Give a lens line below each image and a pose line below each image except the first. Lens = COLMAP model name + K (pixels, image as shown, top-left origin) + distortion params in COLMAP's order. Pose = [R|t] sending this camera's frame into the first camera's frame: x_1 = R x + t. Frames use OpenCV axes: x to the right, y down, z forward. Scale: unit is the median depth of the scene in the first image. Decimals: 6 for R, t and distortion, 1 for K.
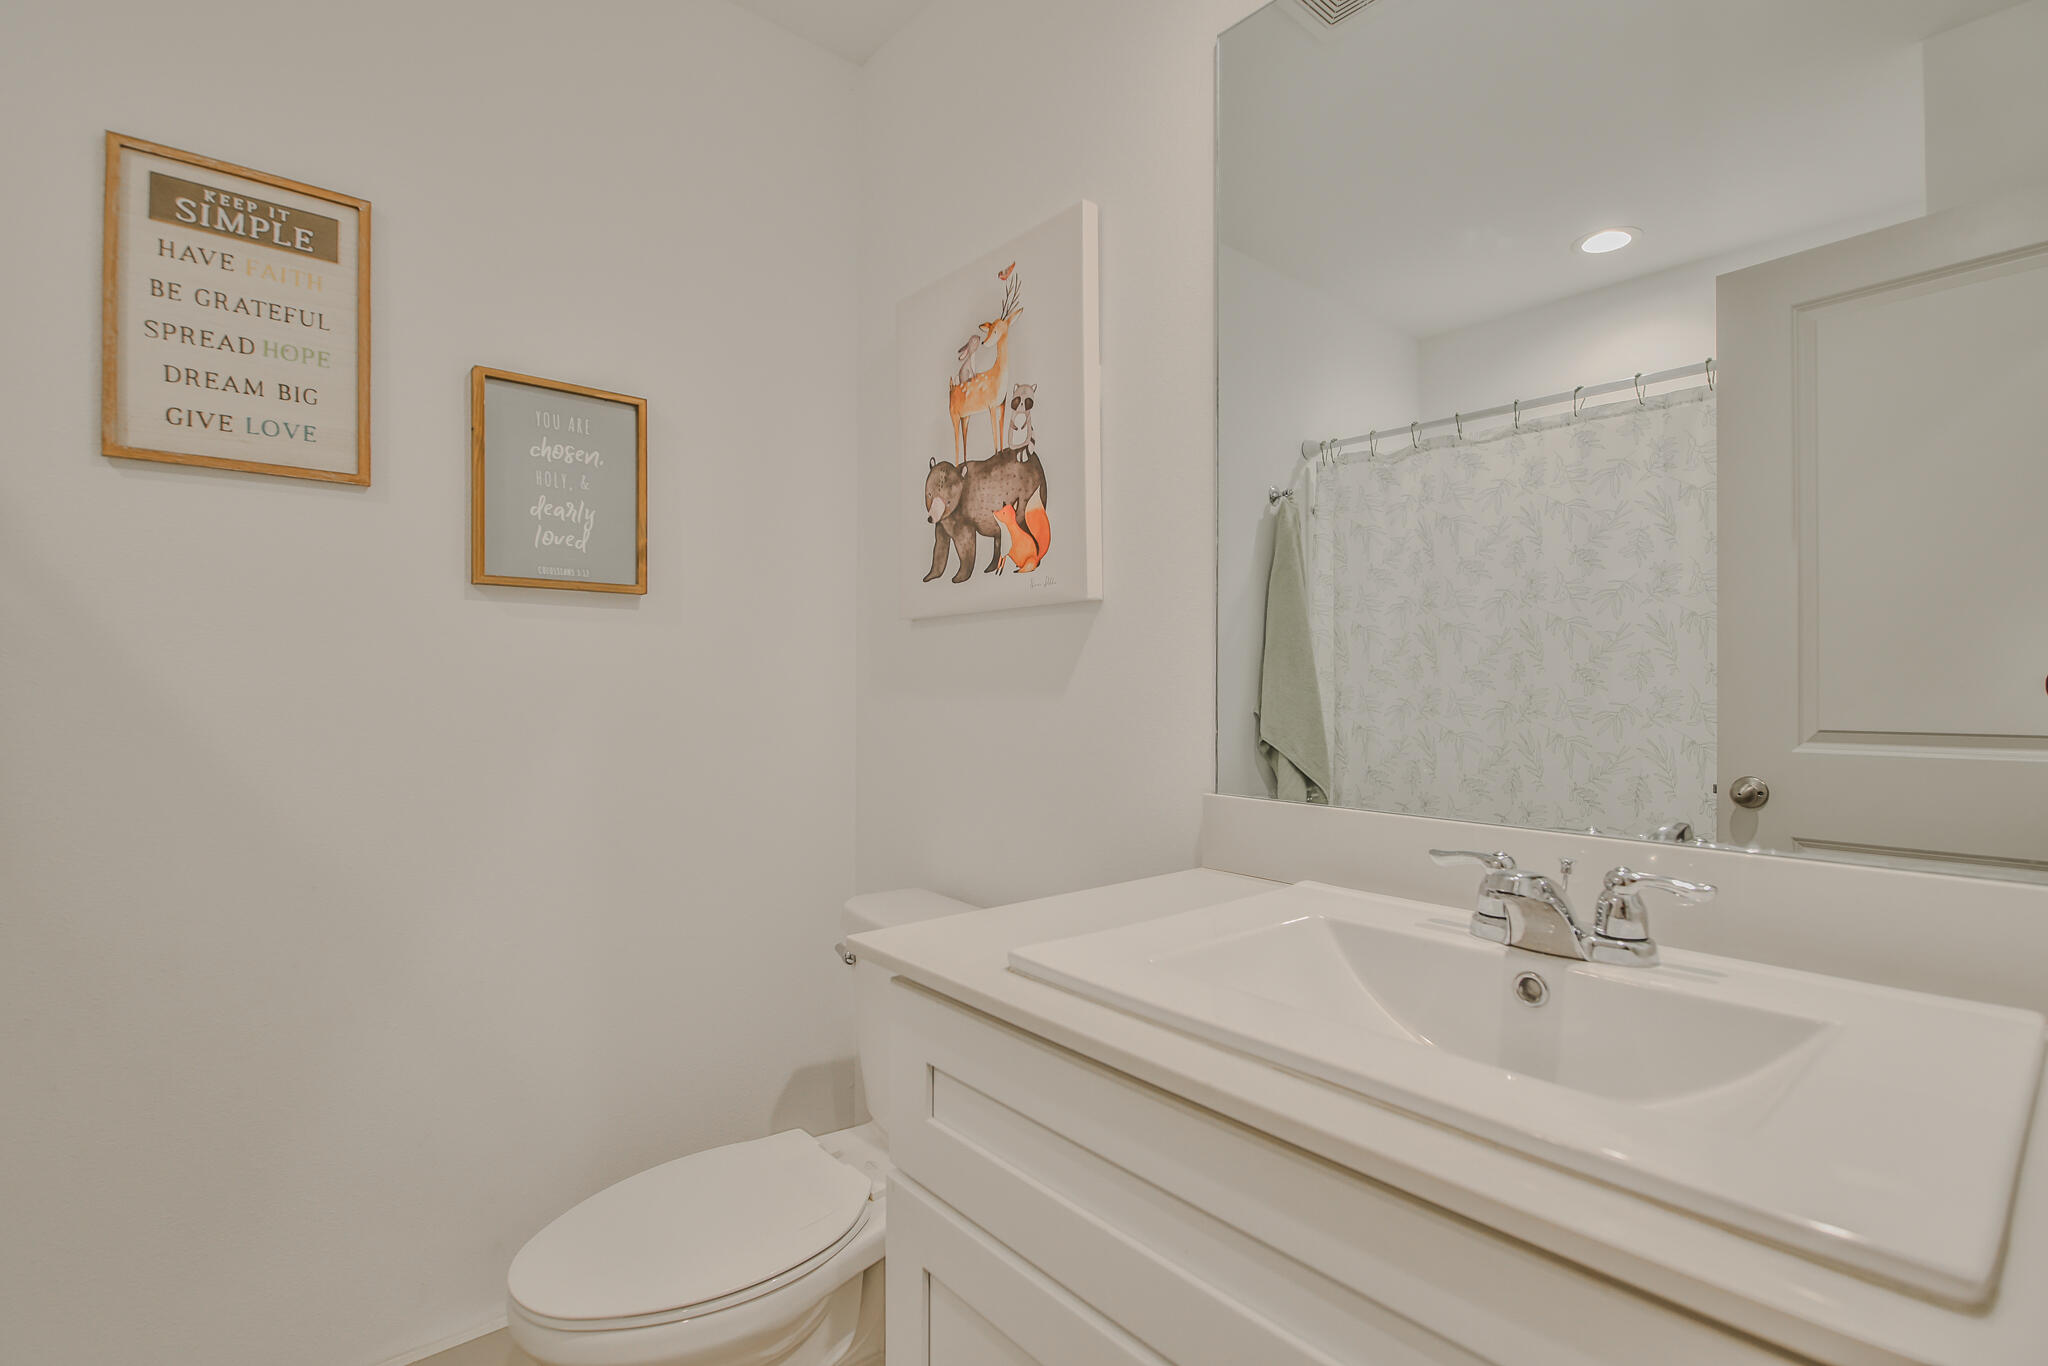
lens RADIAL K [[942.6, 0, 1021.1], [0, 942.6, 690.9], [0, 0, 1]] dist [-0.001610, -0.009845]
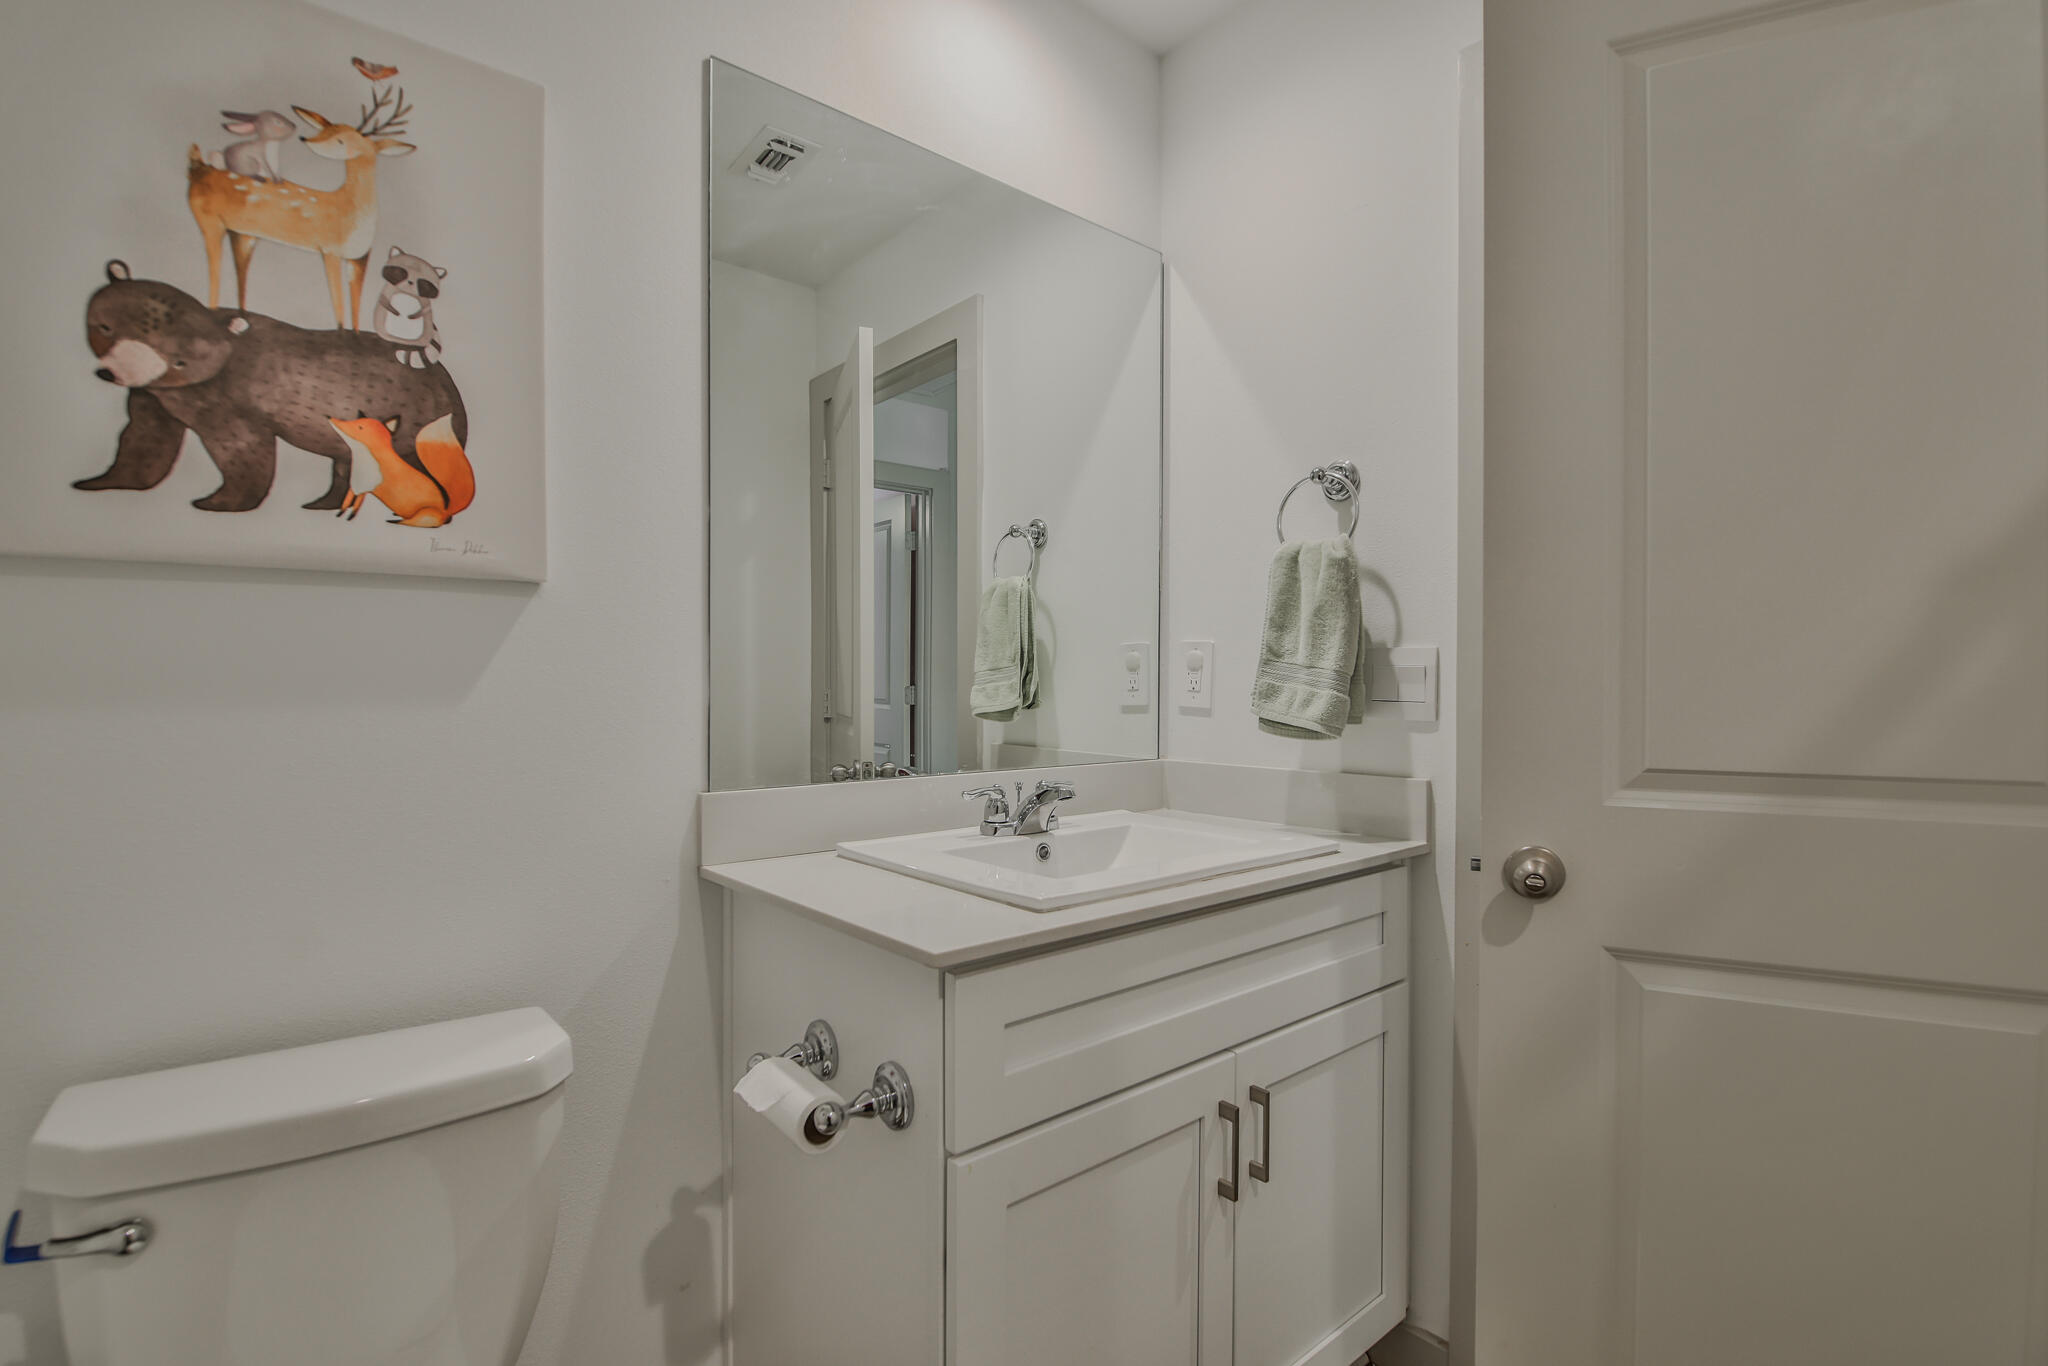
lens RADIAL K [[942.6, 0, 1021.1], [0, 942.6, 690.9], [0, 0, 1]] dist [-0.001610, -0.009845]
pose [[0.015354, -0.013975, 0.999784, -0.667125], [0.004225, 0.999894, 0.013912, -0.011792], [-0.999873, 0.004010, 0.015411, 0.527417]]
